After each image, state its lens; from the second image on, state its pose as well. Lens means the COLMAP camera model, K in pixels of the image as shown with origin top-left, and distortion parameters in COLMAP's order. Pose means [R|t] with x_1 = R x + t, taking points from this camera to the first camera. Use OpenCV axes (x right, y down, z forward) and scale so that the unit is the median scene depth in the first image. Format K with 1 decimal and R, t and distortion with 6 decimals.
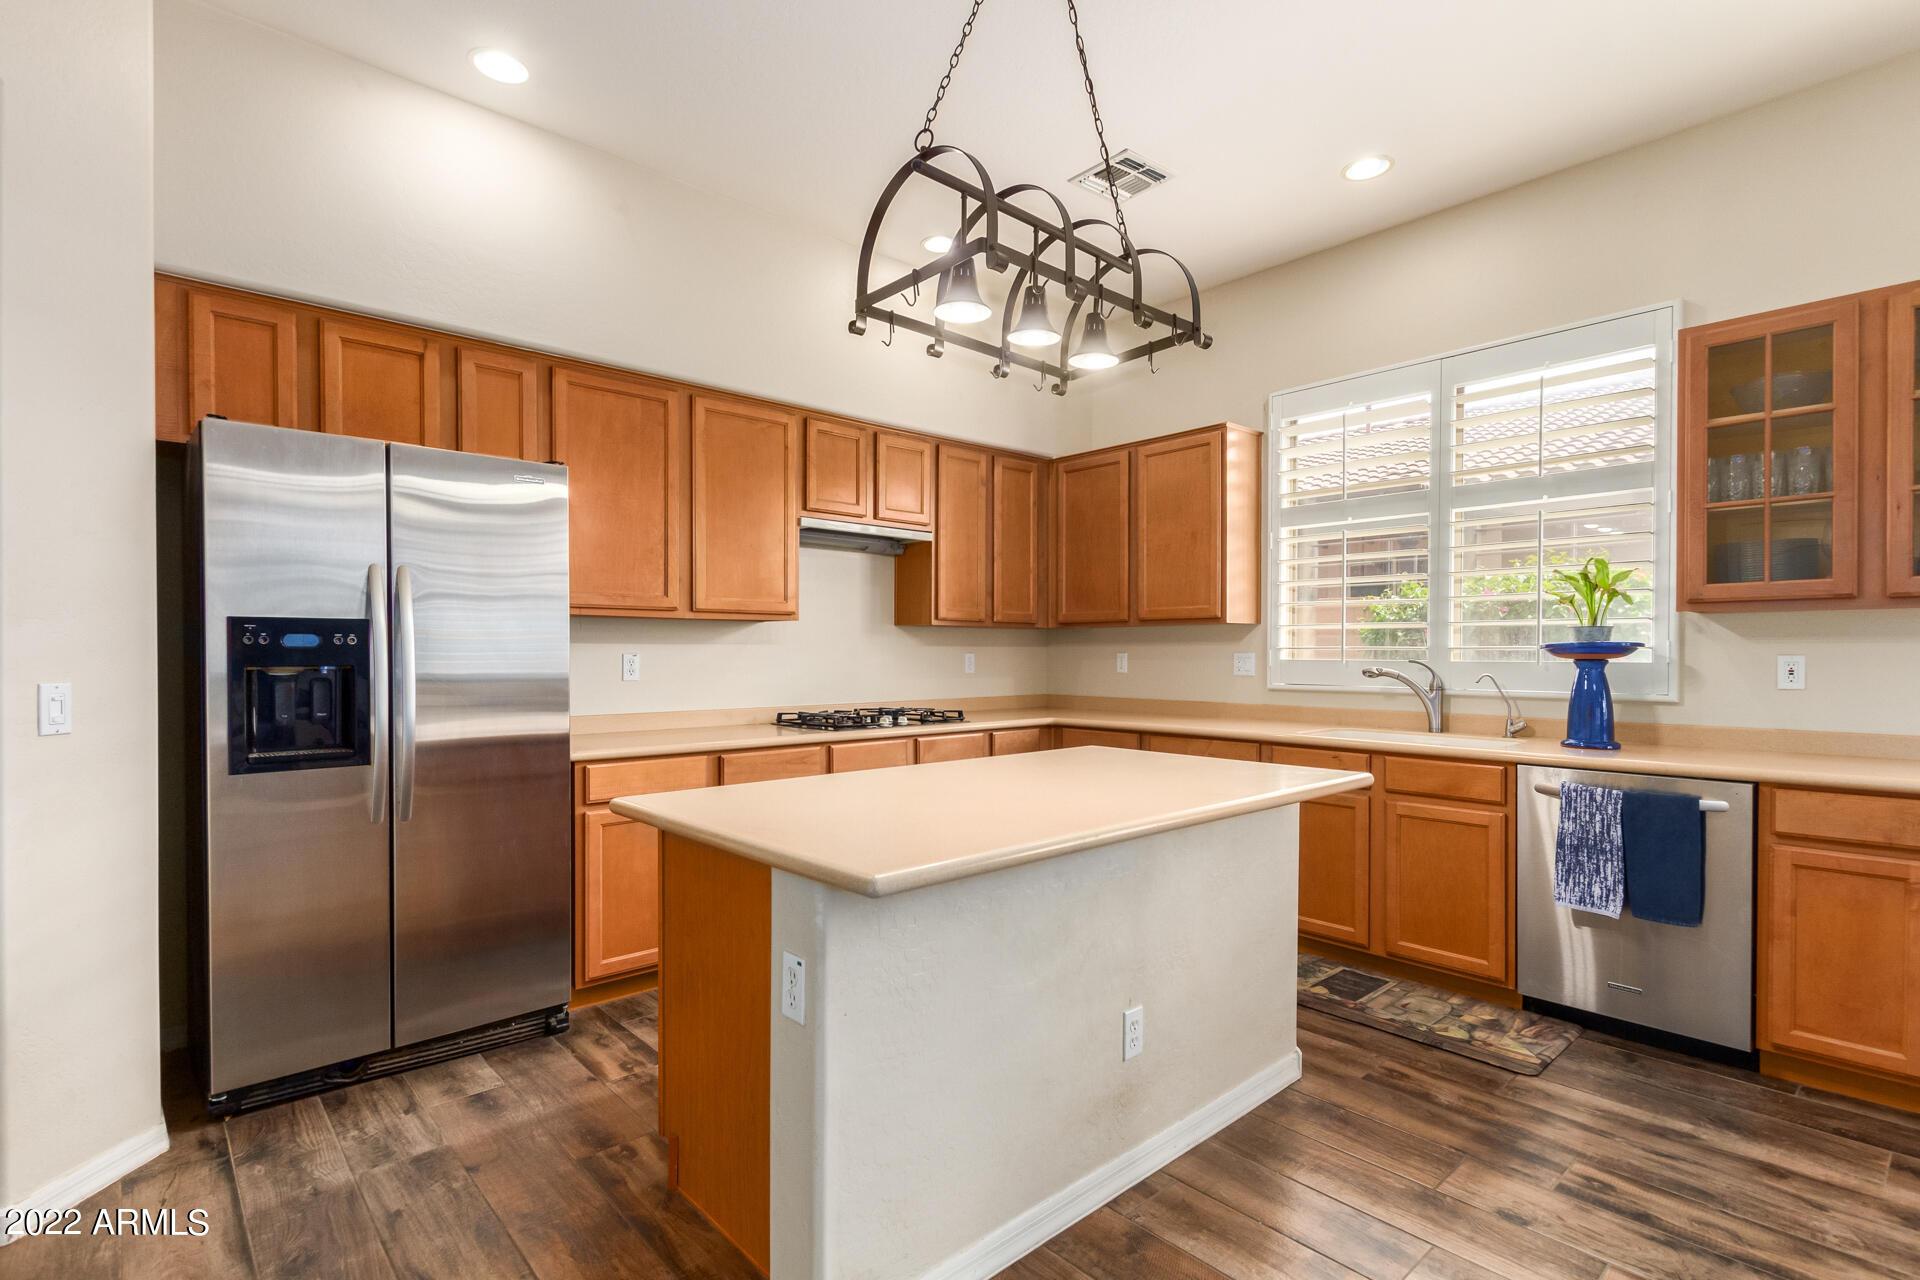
lens RADIAL K [[916.9, 0, 949.6], [0, 916.9, 660.9], [0, 0, 1]] dist [0.001515, 0.000792]
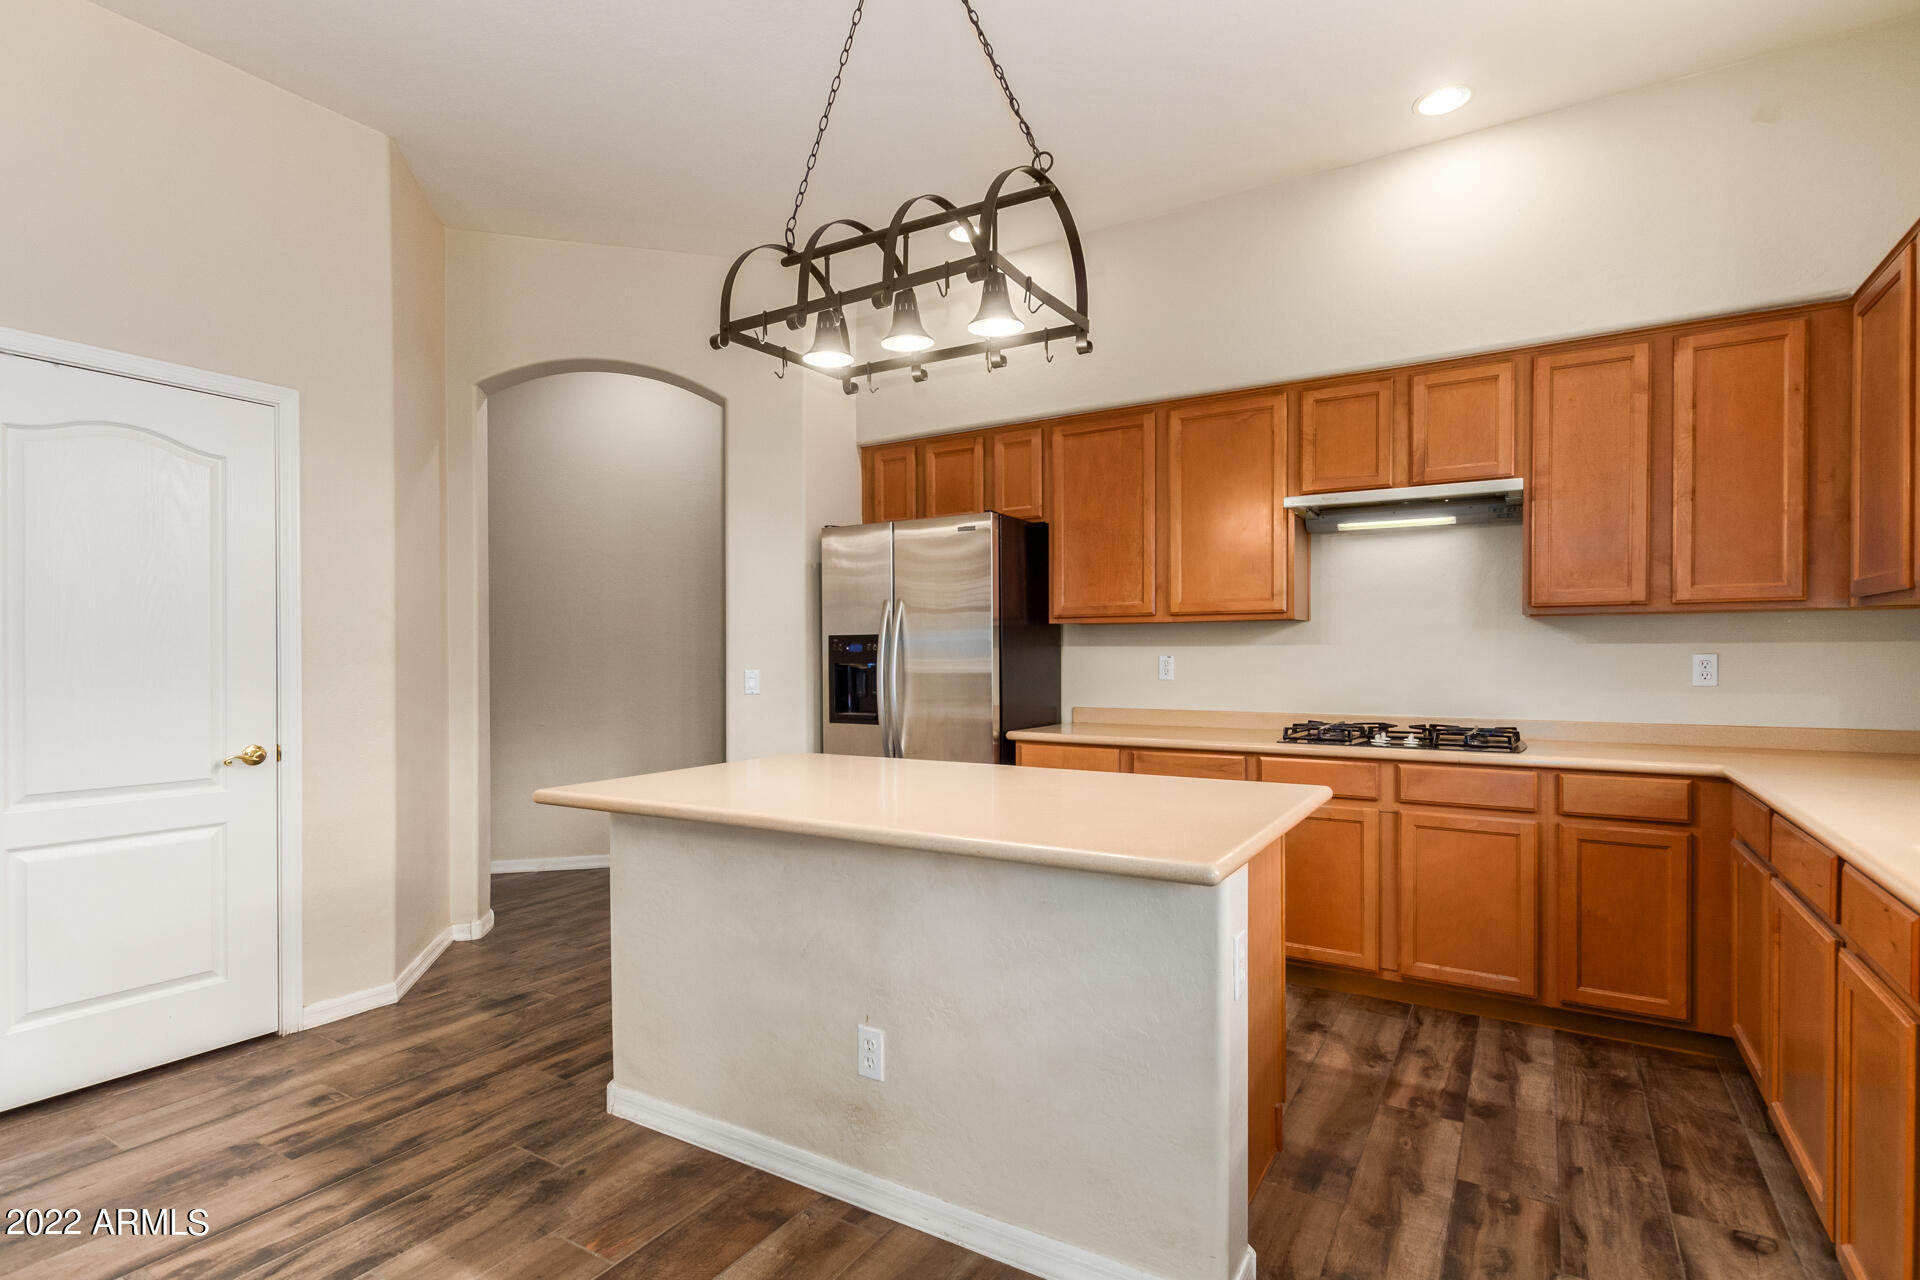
lens RADIAL K [[892.8, 0, 946.8], [0, 892.8, 660.5], [0, 0, 1]] dist [0.002329, -0.000051]
pose [[0.299794, 0.001592, -0.954003, 0.678477], [-0.006867, 0.999976, -0.000489, 0.000246], [0.953979, 0.006698, 0.299798, 0.487946]]
